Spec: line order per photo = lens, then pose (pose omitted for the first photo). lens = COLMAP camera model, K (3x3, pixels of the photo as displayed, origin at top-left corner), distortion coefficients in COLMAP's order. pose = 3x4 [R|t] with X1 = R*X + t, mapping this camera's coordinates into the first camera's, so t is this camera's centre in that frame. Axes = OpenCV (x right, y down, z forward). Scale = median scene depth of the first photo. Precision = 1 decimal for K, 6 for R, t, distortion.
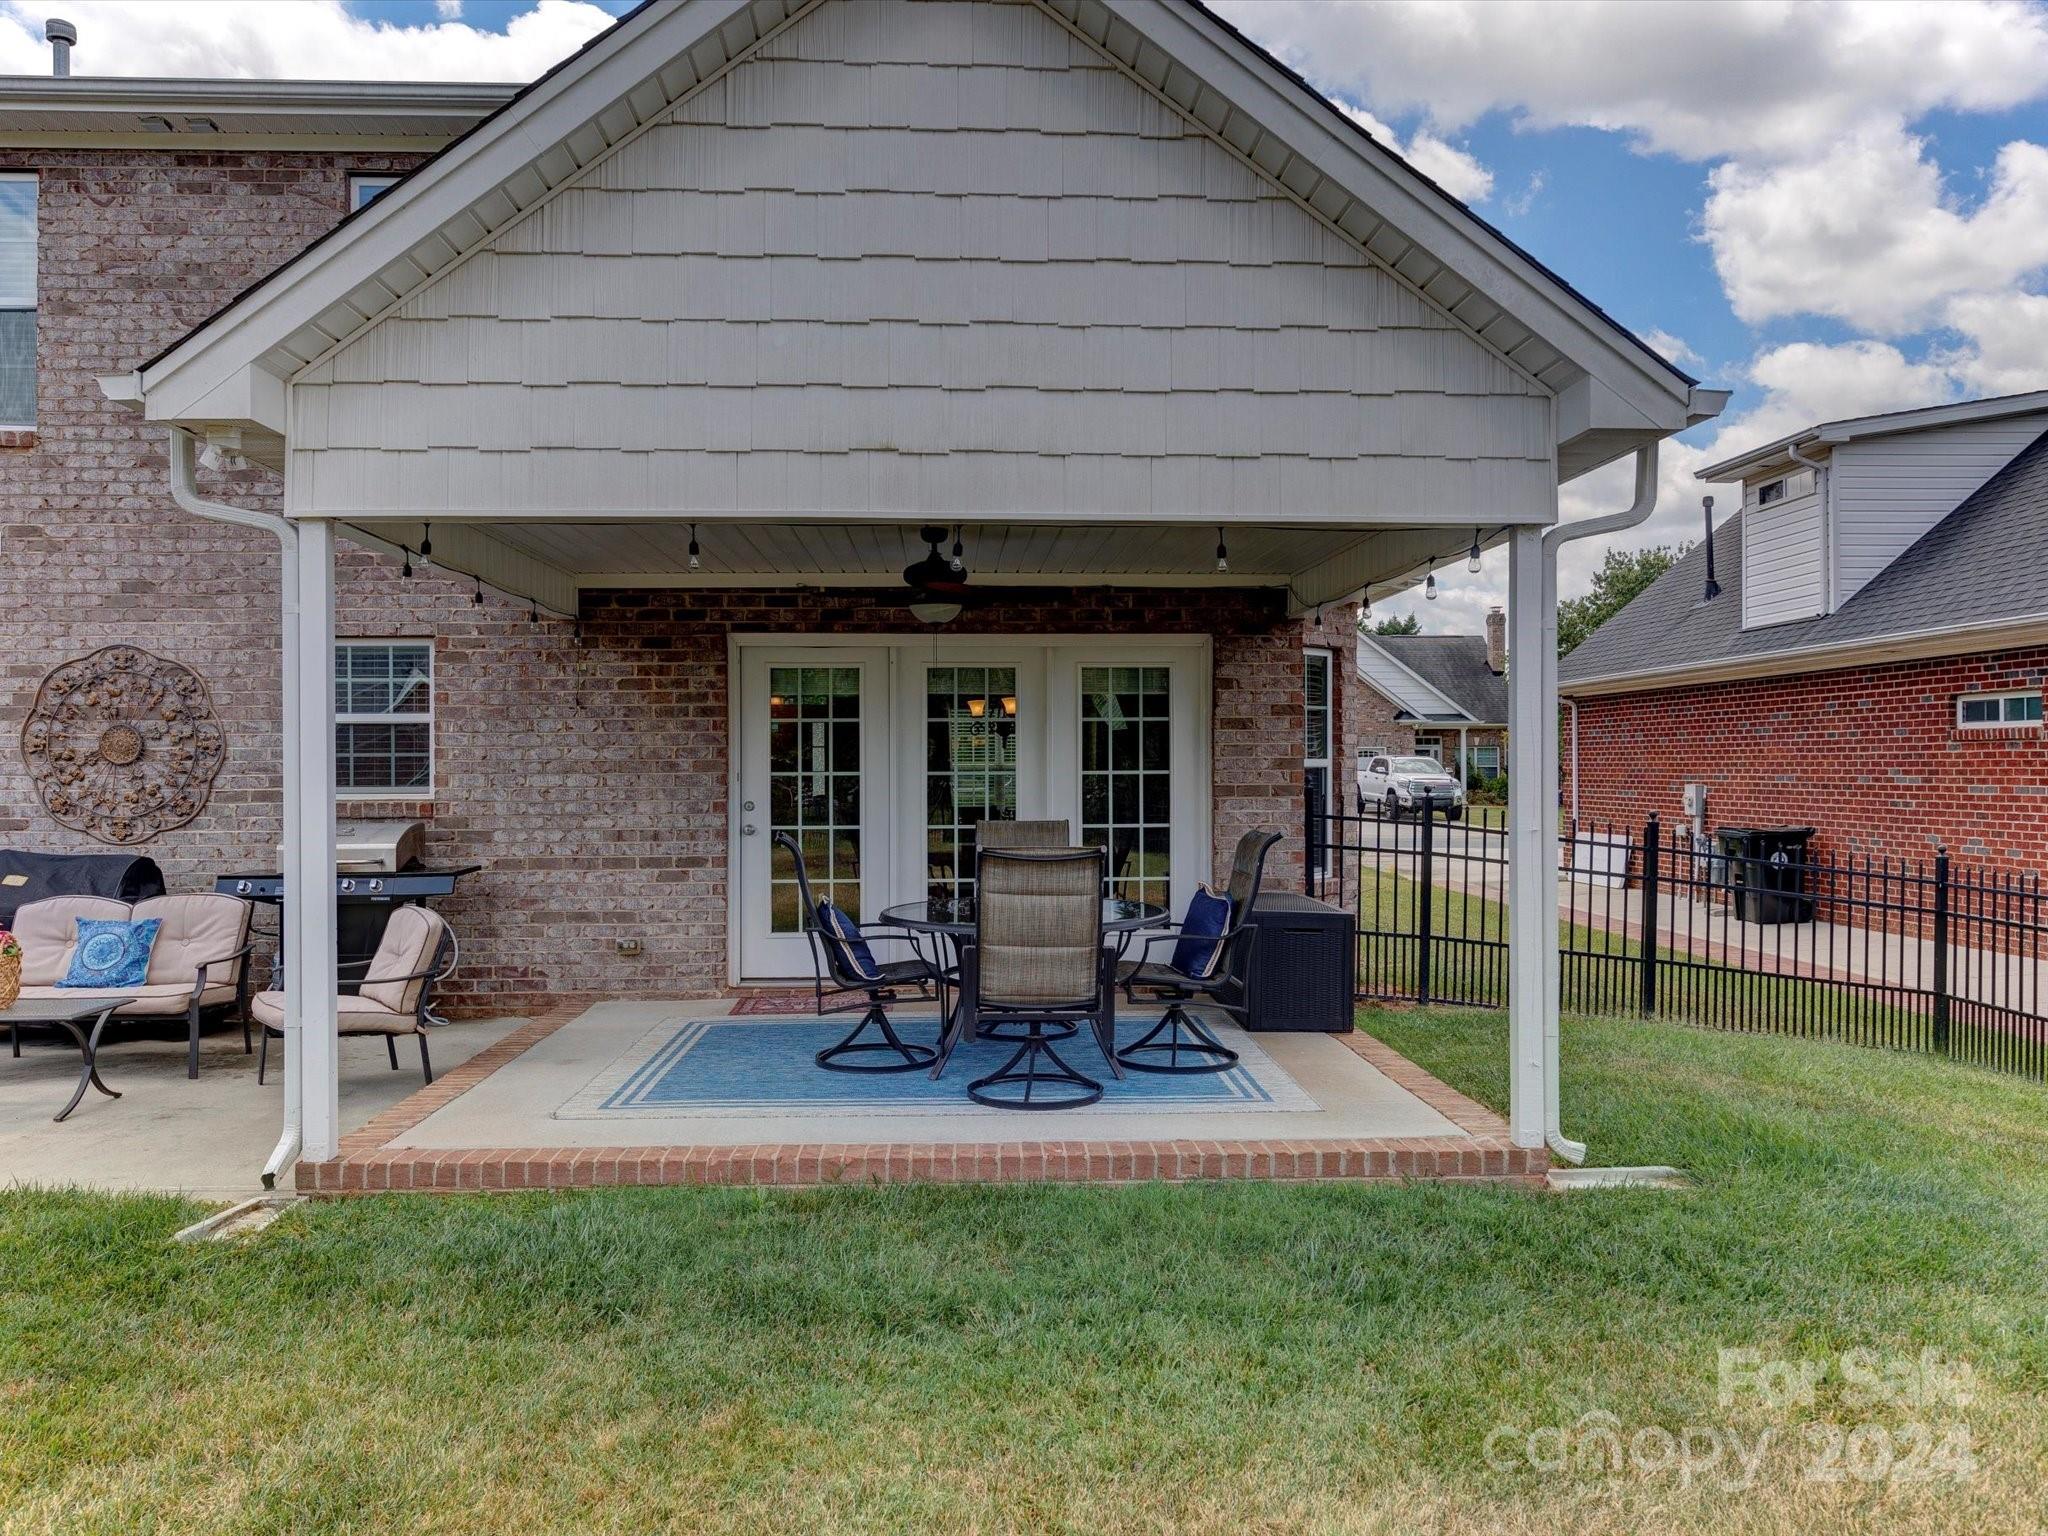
lens RADIAL K [[1495.2, 0, 1002.3], [0, 1495.2, 759.4], [0, 0, 1]] dist [-0.004900, 0.001383]
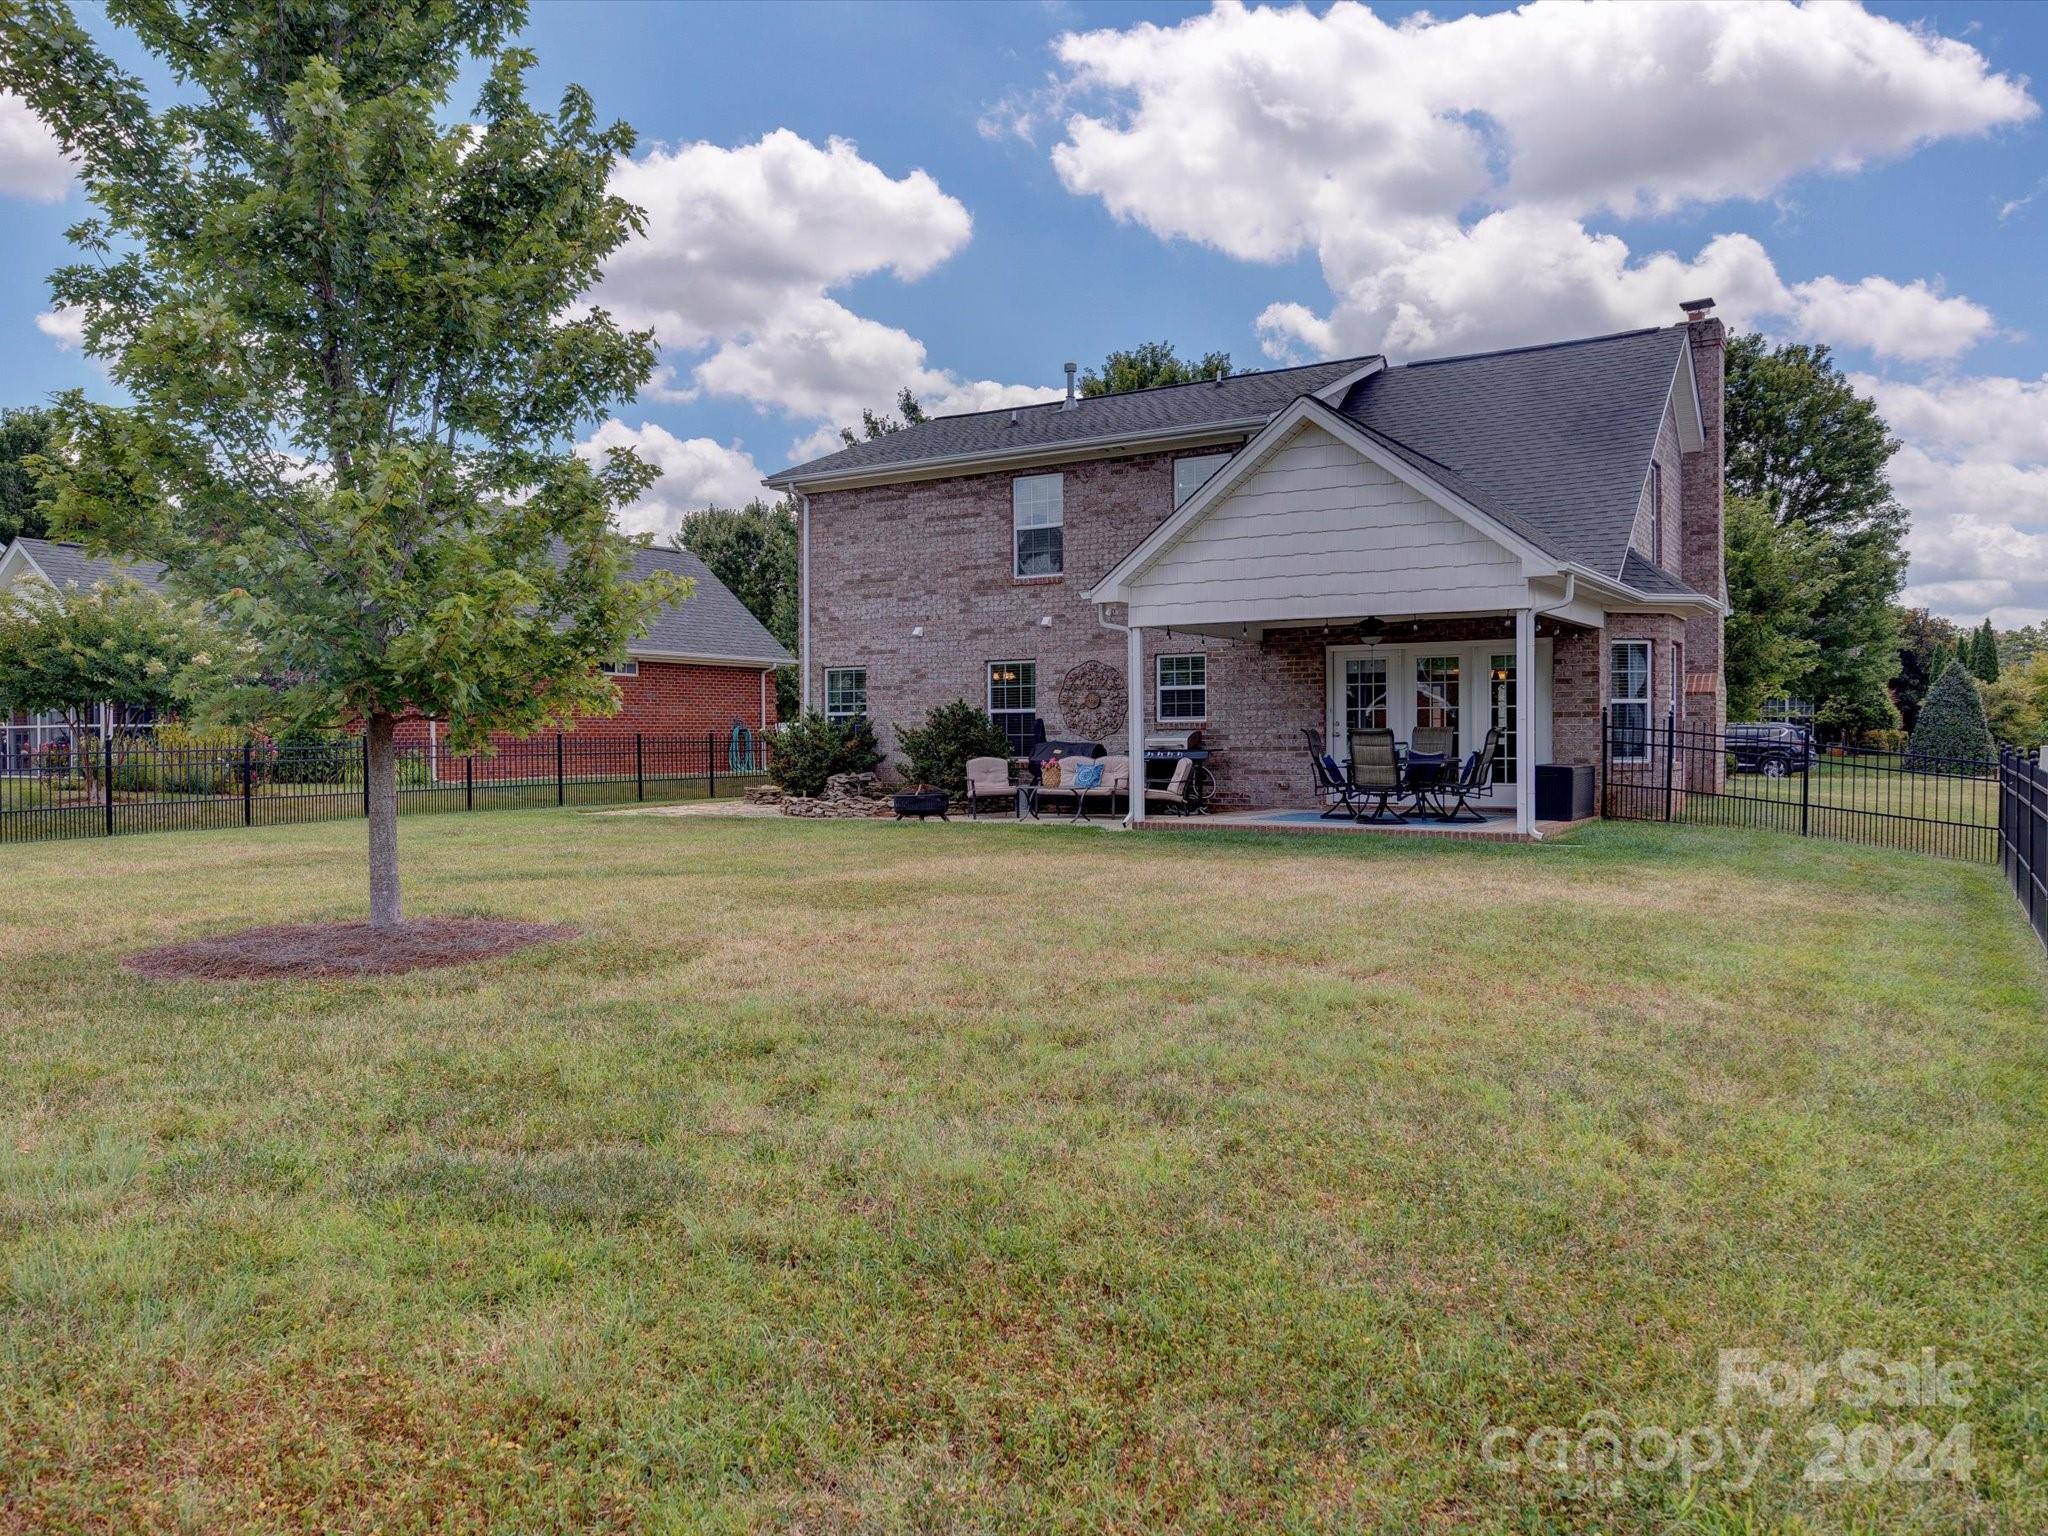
lens RADIAL K [[1495.2, 0, 1002.3], [0, 1495.2, 759.4], [0, 0, 1]] dist [-0.004900, 0.001383]
pose [[0.820066, 0.006604, -0.572231, 0.710377], [0.005486, 0.999797, 0.019400, 0.039390], [0.572242, -0.019048, 0.819863, -1.126594]]
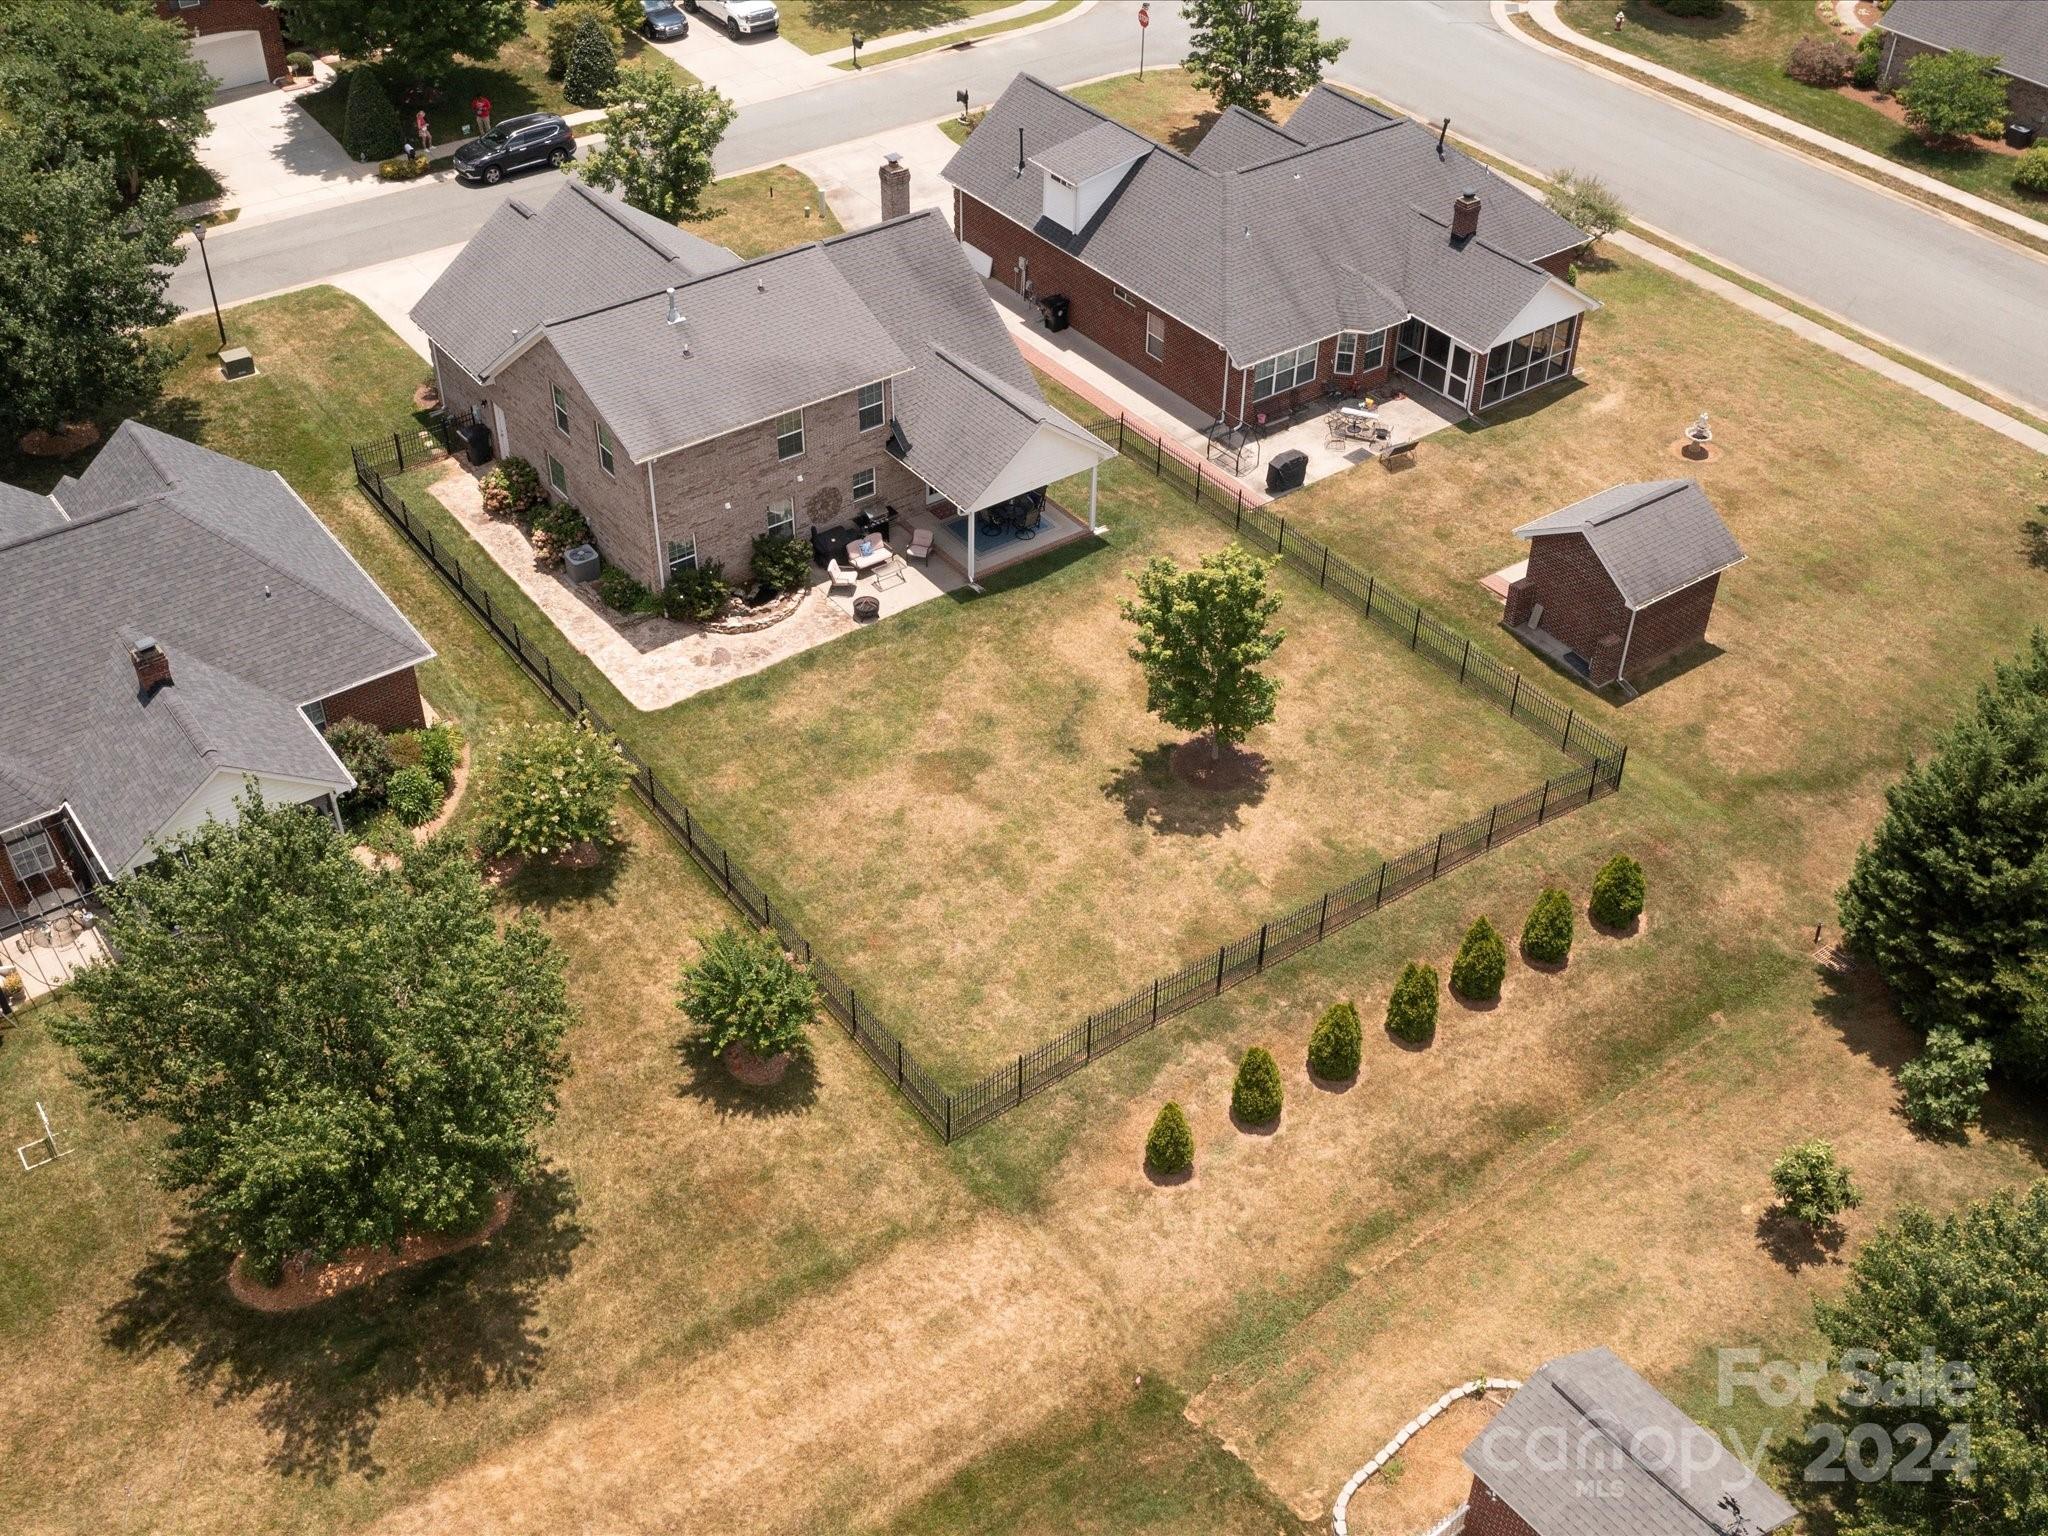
lens RADIAL K [[2145.7, 0, 1024.0], [0, 2145.7, 768.0], [0, 0, 1]] dist [-0.020429, 0.011932]
pose [[0.830166, -0.343061, 0.439469, -3.408996], [-0.016620, 0.772684, 0.634573, -3.786937], [-0.557268, -0.534105, 0.635755, -4.255686]]
